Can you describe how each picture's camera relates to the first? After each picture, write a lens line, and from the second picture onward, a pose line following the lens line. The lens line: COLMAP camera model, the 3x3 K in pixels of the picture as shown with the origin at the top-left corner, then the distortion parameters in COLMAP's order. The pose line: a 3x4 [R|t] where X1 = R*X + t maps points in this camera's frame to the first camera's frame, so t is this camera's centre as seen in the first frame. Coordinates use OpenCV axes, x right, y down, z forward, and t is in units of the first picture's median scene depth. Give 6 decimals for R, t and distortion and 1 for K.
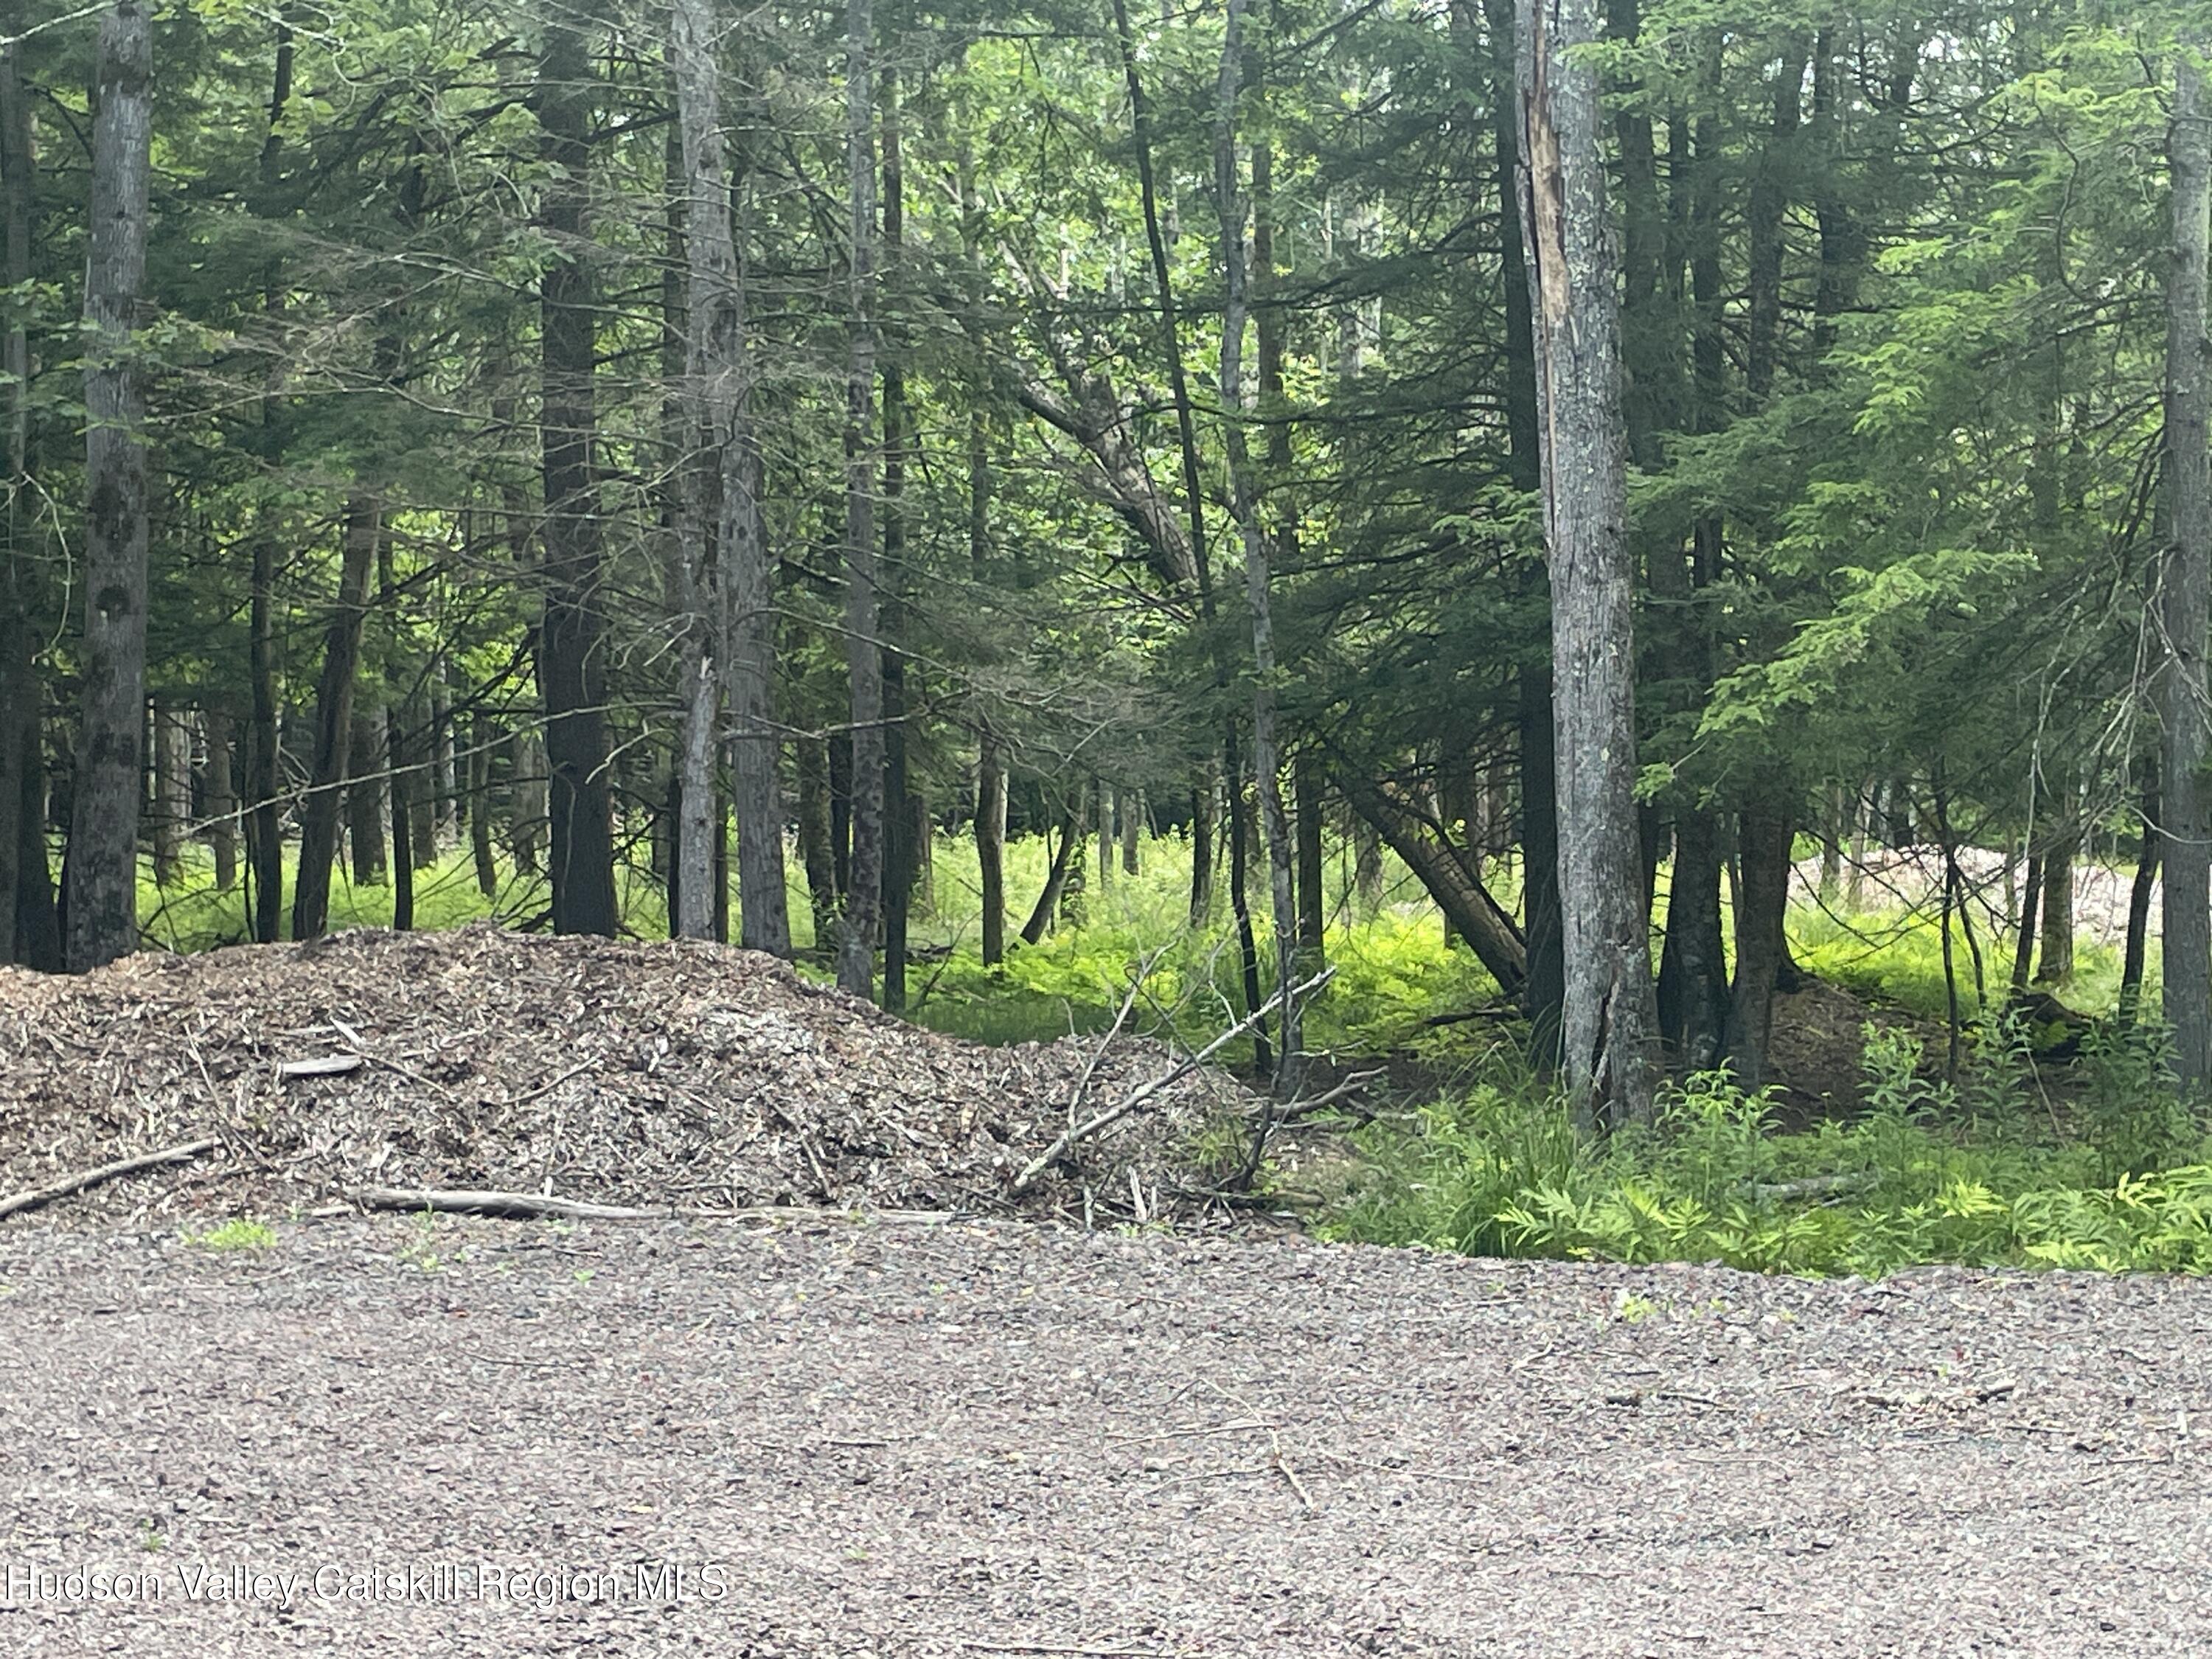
lens RADIAL K [[4140.8, 0, 1102.8], [0, 4140.8, 829.9], [0, 0, 1]] dist [0.127824, 0.000000]
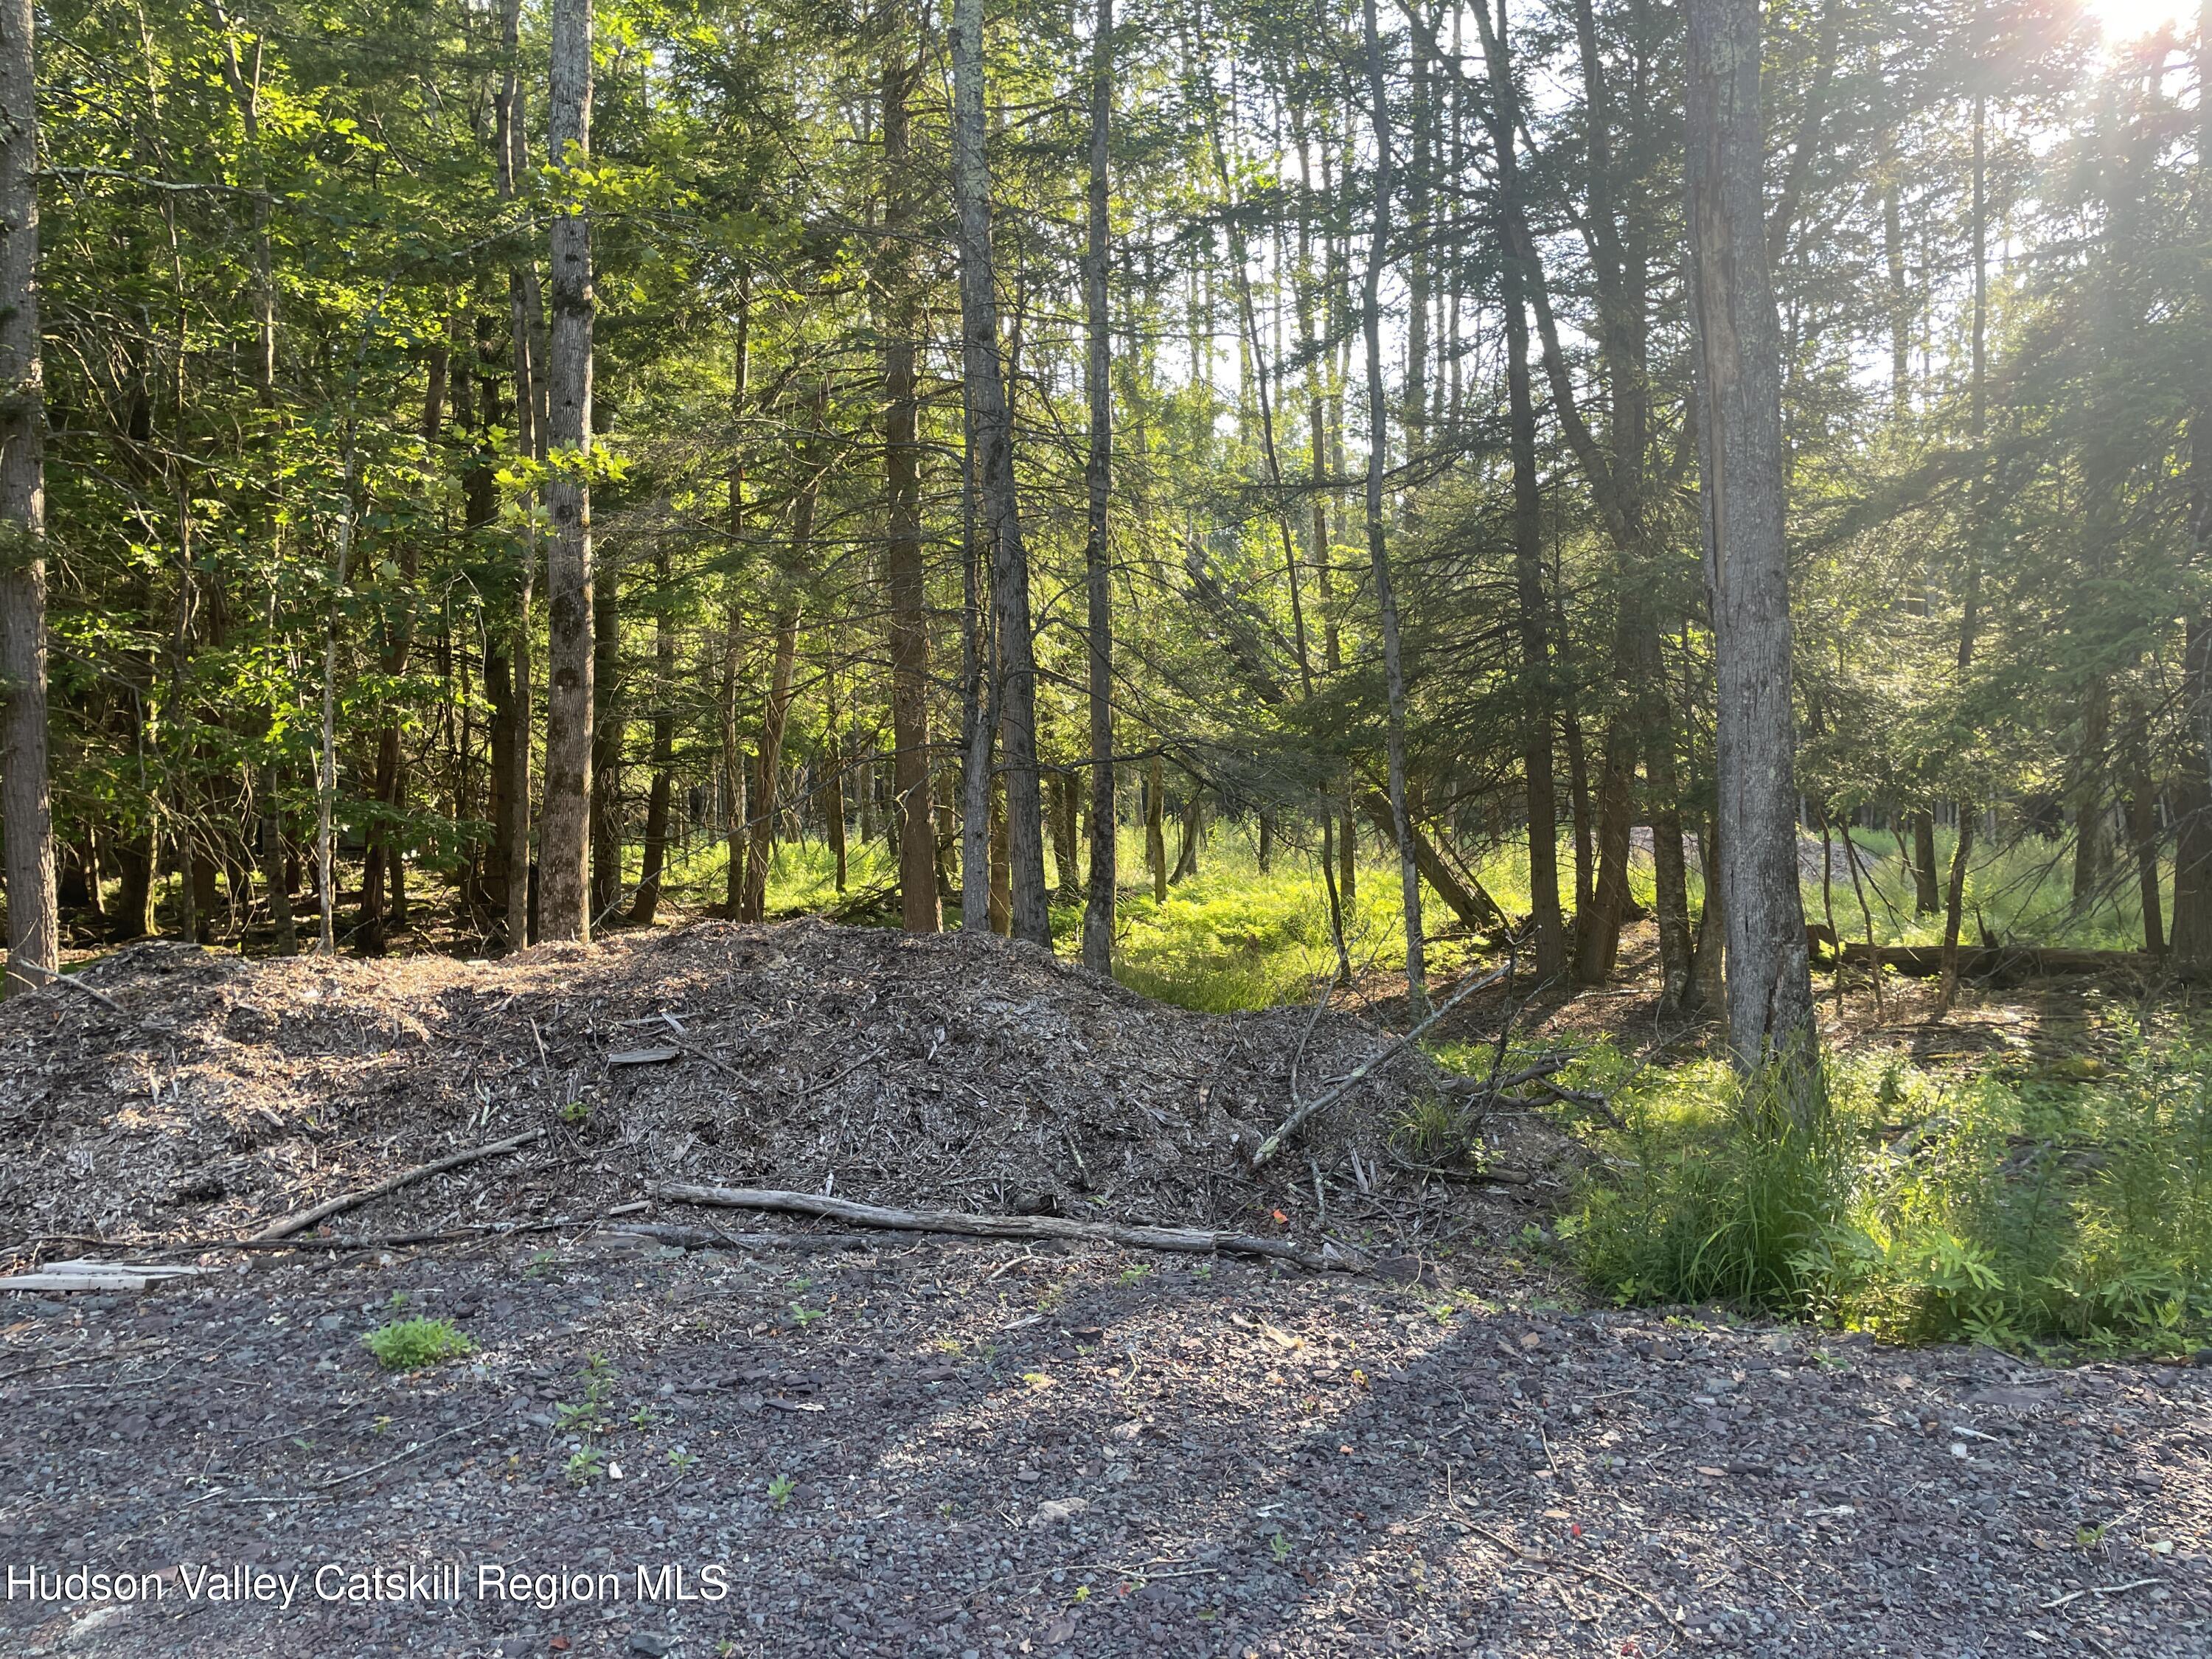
lens RADIAL K [[1679.7, 0, 1108.9], [0, 1679.7, 835.6], [0, 0, 1]] dist [0.101419, -0.123903]
pose [[0.999310, -0.009235, -0.035971, -0.043023], [0.009562, 0.999914, 0.008929, -0.007350], [0.035886, -0.009267, 0.999313, 0.547401]]
